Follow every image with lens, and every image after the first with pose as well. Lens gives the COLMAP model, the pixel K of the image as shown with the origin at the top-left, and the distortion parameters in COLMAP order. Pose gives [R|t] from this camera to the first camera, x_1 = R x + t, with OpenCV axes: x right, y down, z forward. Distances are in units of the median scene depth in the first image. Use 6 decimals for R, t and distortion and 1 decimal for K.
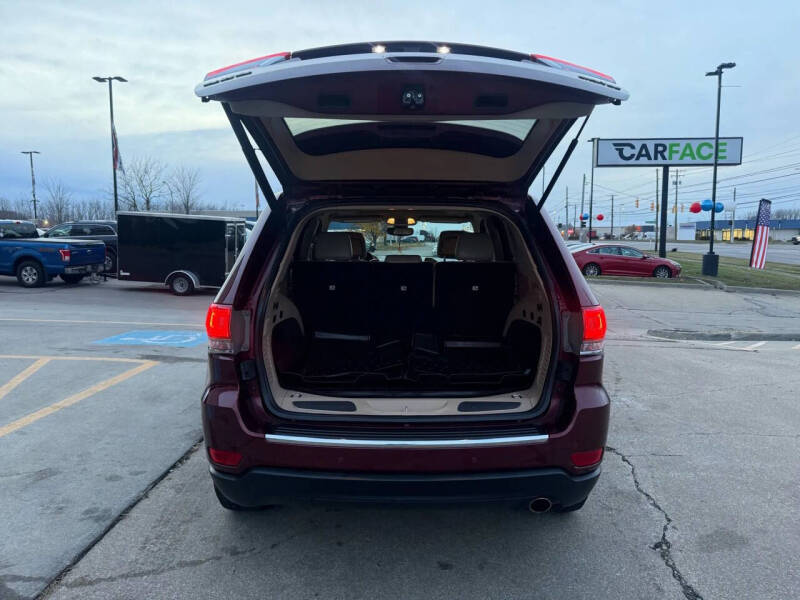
lens RADIAL K [[571.5, 0, 404.3], [0, 571.5, 295.7], [0, 0, 1]] dist [0.011312, -0.019283]
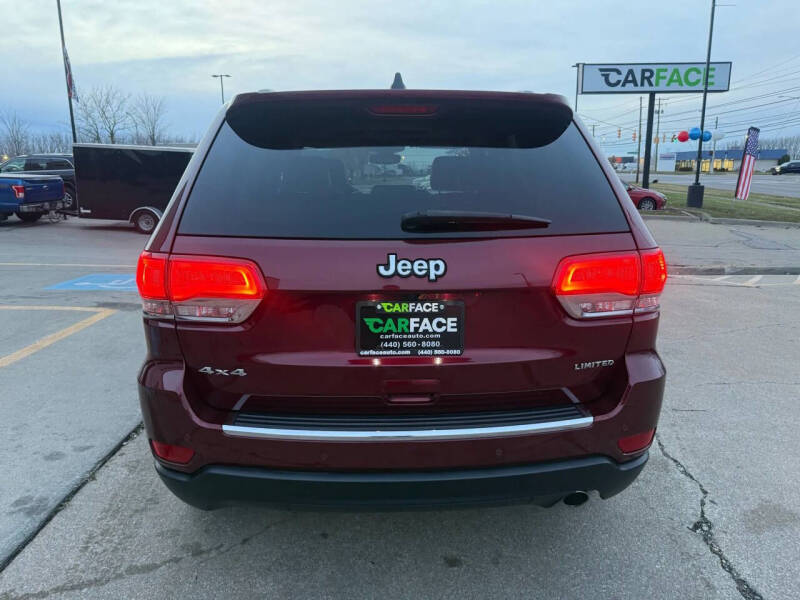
lens RADIAL K [[571.5, 0, 402.0], [0, 571.5, 294.6], [0, 0, 1]] dist [0.011312, -0.019283]
pose [[0.999334, -0.014697, 0.033412, -0.006010], [0.010889, 0.993711, 0.111447, -0.002132], [-0.034839, -0.111009, 0.993209, 0.053746]]
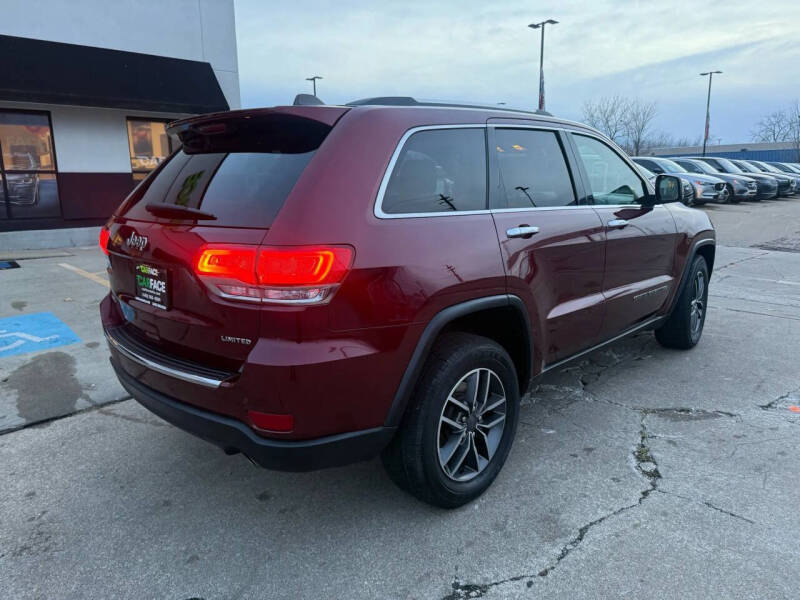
lens RADIAL K [[571.5, 0, 394.4], [0, 571.5, 303.2], [0, 0, 1]] dist [0.011312, -0.019283]
pose [[0.700383, 0.132334, -0.701392, 0.222872], [-0.052079, 0.989518, 0.134691, -0.003899], [0.711865, -0.057808, 0.699934, 0.117469]]
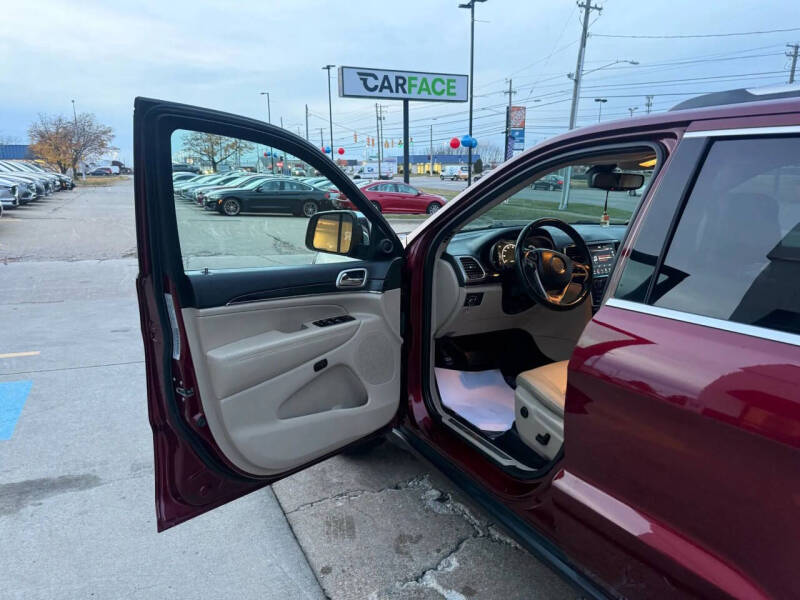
lens RADIAL K [[571.5, 0, 389.9], [0, 571.5, 294.1], [0, 0, 1]] dist [0.011312, -0.019283]
pose [[0.881910, -0.103018, 0.460023, -0.193497], [0.051278, 0.991004, 0.123621, -0.041418], [-0.468620, -0.085433, 0.879259, 0.300311]]
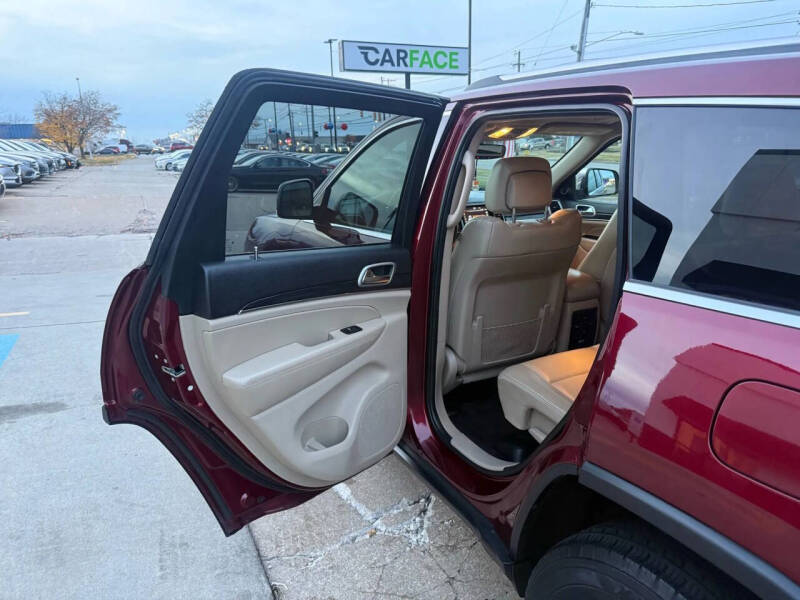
lens RADIAL K [[571.5, 0, 398.8], [0, 571.5, 305.2], [0, 0, 1]] dist [0.011312, -0.019283]
pose [[0.884767, -0.136072, 0.445725, -0.169532], [0.060031, 0.981733, 0.180545, -0.032255], [-0.462150, -0.132983, 0.876774, 0.230458]]
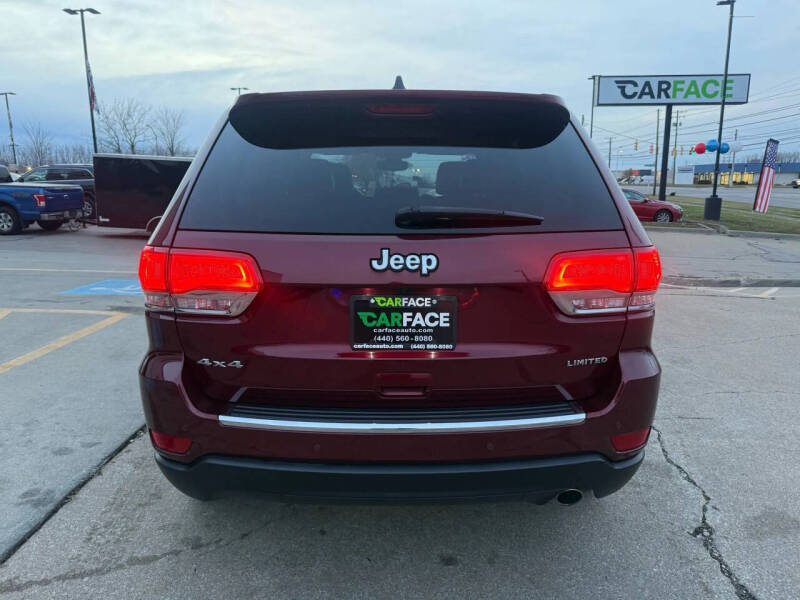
lens RADIAL K [[571.5, 0, 399.6], [0, 571.5, 298.0], [0, 0, 1]] dist [0.011312, -0.019283]
pose [[0.999979, -0.004871, 0.004199, -0.000418], [0.004444, 0.995339, 0.096335, 0.002325], [-0.004649, -0.096314, 0.995340, 0.050678]]
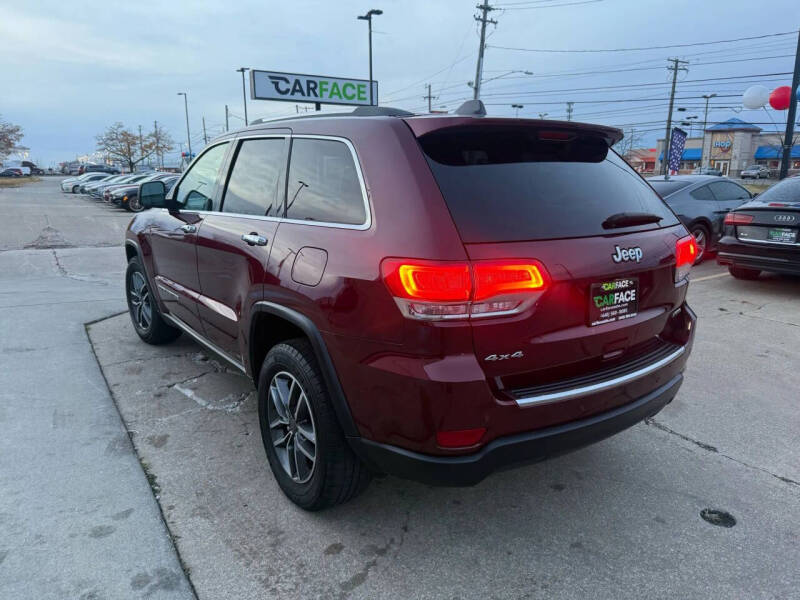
lens RADIAL K [[571.5, 0, 400.3], [0, 571.5, 304.9], [0, 0, 1]] dist [0.011312, -0.019283]
pose [[0.815402, -0.130858, 0.563912, -0.179451], [0.058938, 0.987820, 0.144005, -0.008955], [-0.575887, -0.084186, 0.813183, 0.081283]]
